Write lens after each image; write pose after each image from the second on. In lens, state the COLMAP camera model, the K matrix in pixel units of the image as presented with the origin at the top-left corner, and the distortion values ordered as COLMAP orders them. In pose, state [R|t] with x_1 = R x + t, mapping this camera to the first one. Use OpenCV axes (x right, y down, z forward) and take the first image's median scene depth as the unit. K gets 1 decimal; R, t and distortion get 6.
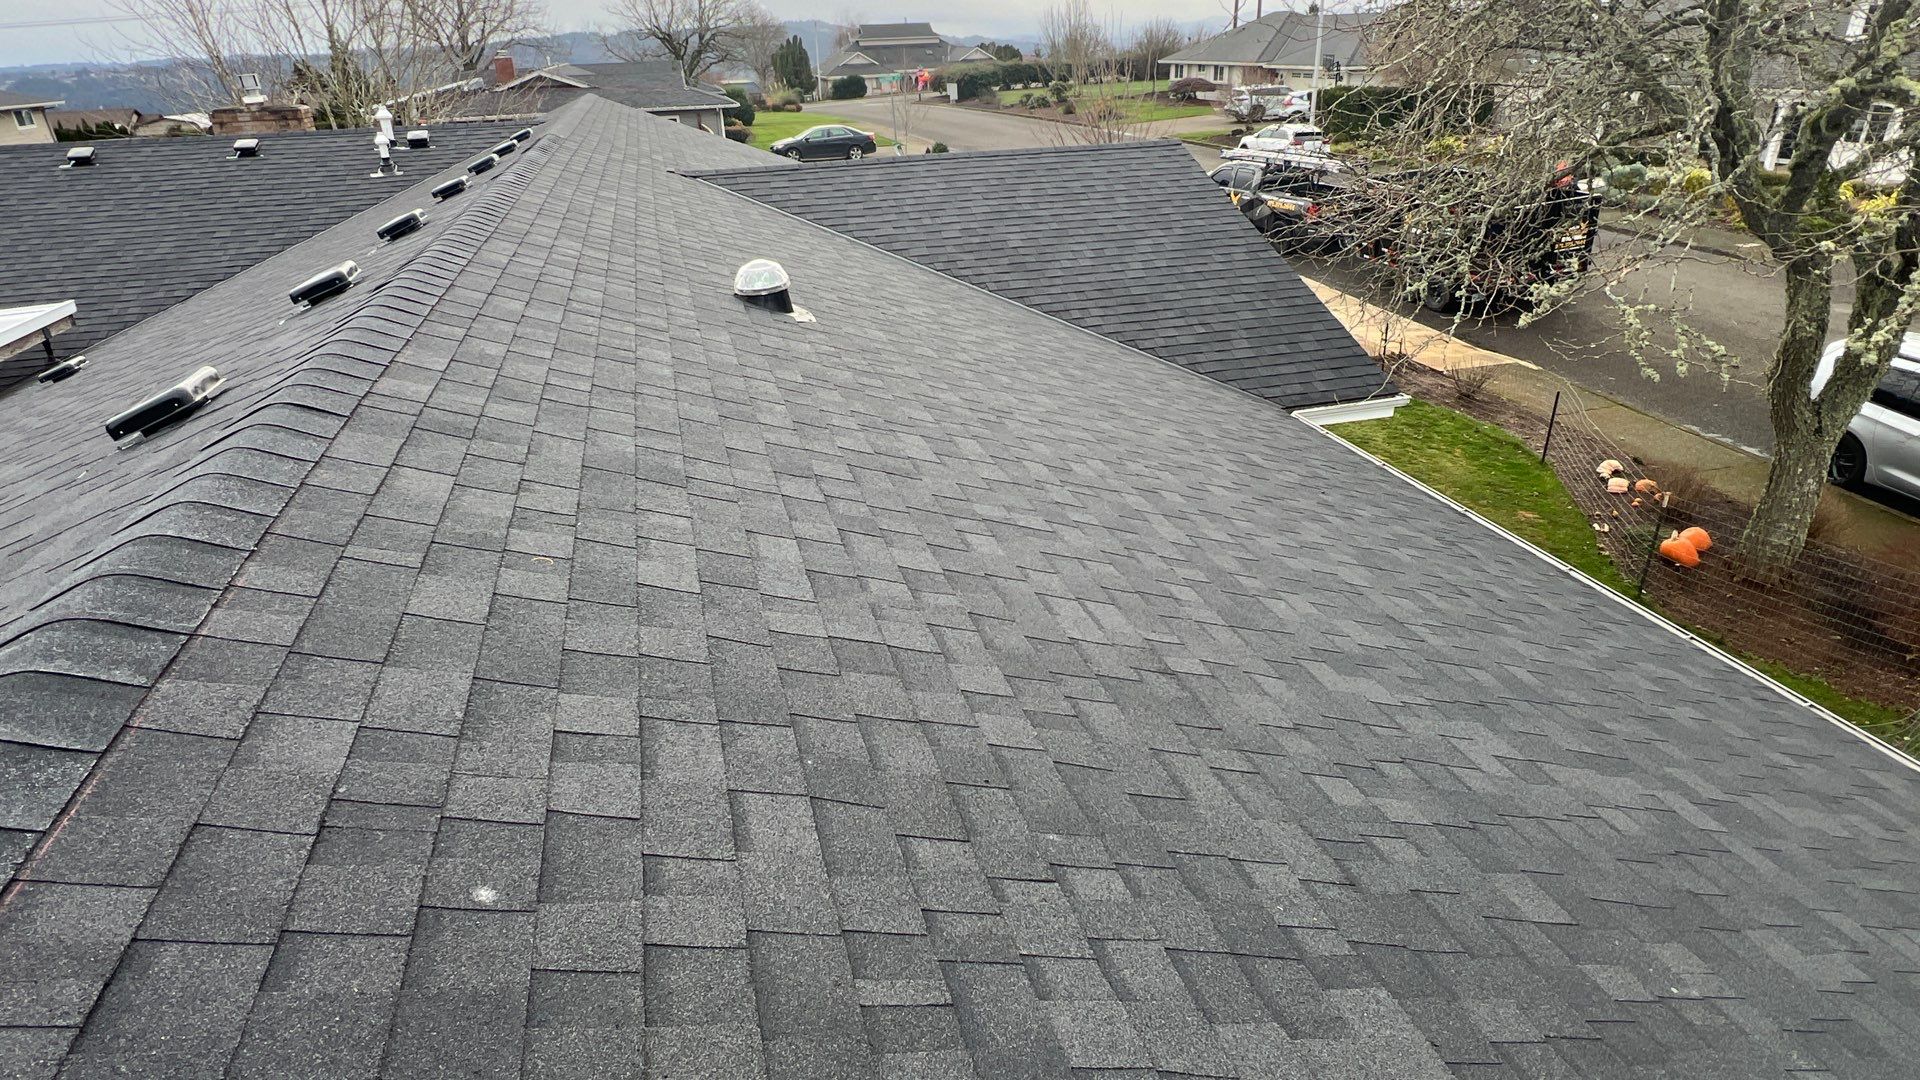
lens RADIAL K [[1068.6, 0, 960.0], [0, 1068.6, 540.0], [0, 0, 1]] dist [0.000887, -0.000421]
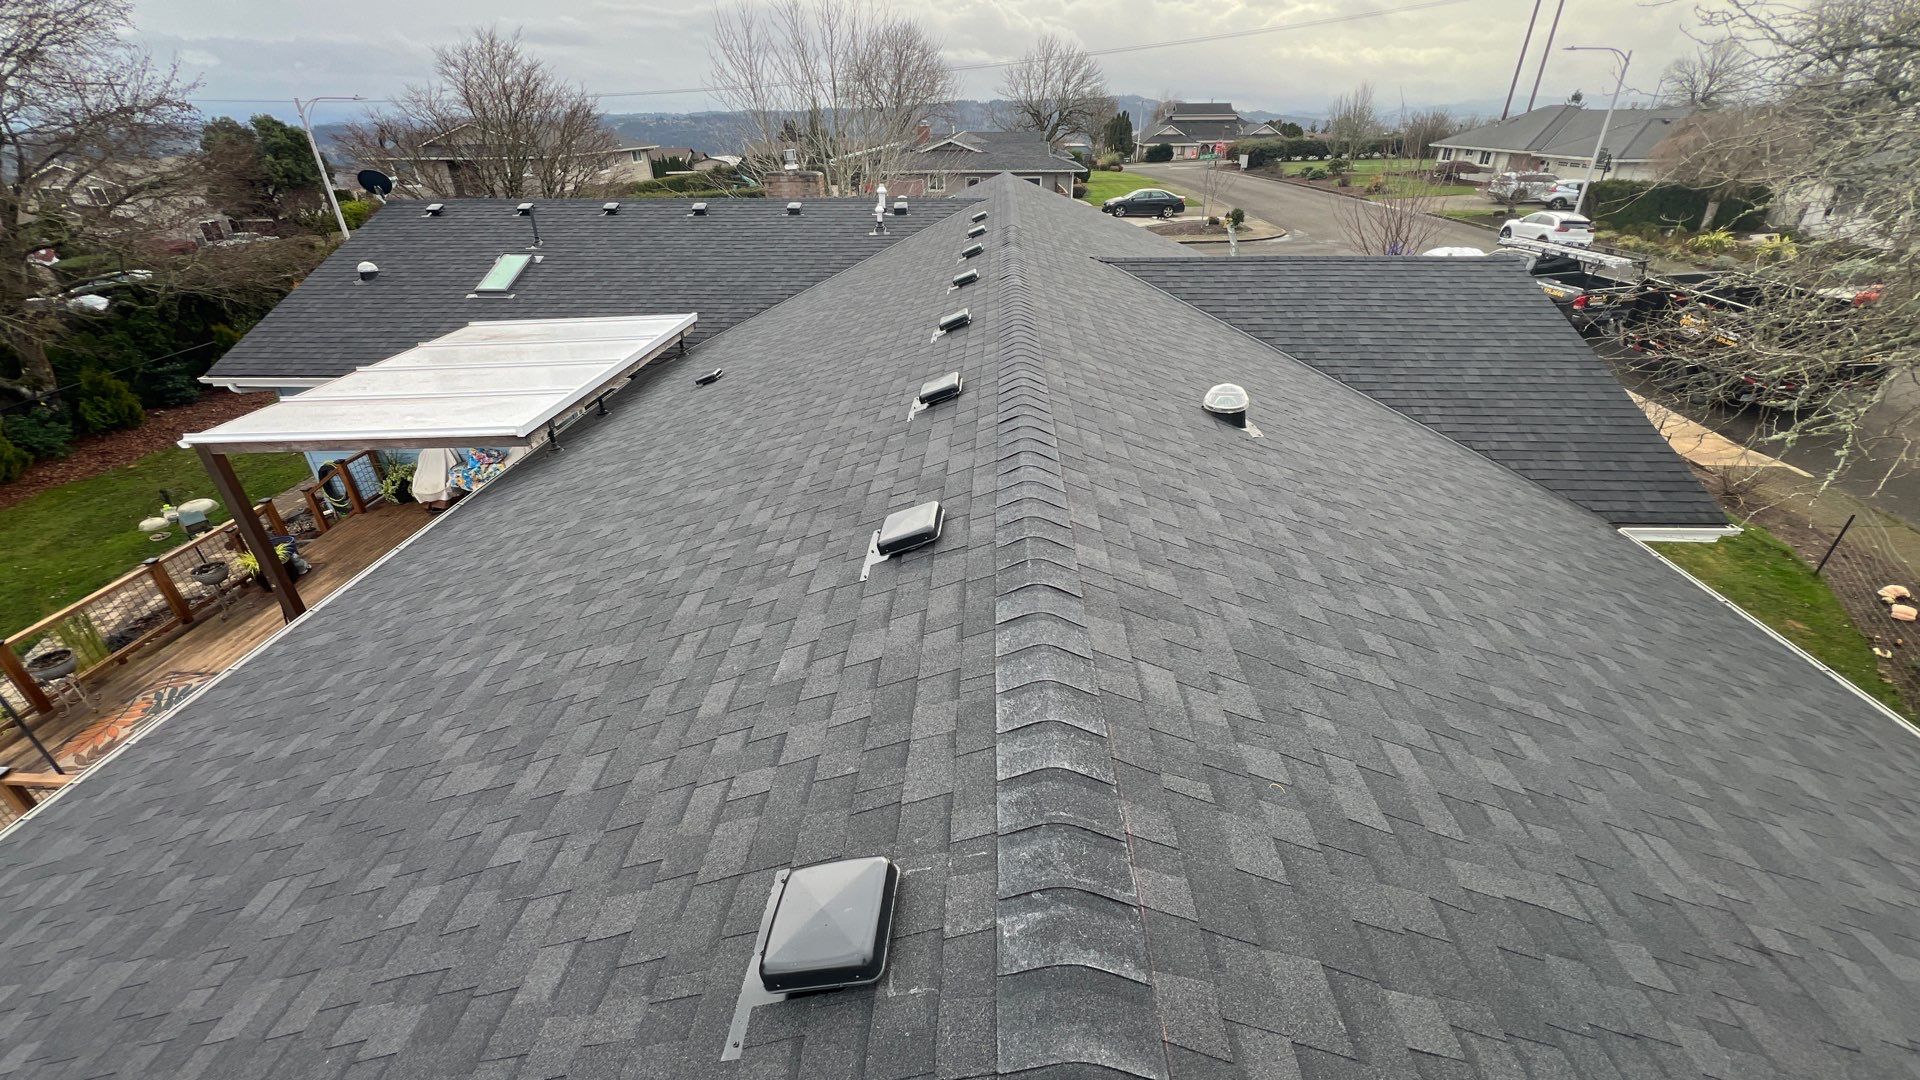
lens RADIAL K [[765.7, 0, 960.0], [0, 765.7, 540.0], [0, 0, 1]] dist [-0.001662, 0.000045]
pose [[0.951156, 0.171408, -0.256750, -0.101648], [-0.151426, 0.983813, 0.095826, -0.053095], [0.269019, -0.052267, 0.961716, 0.011796]]
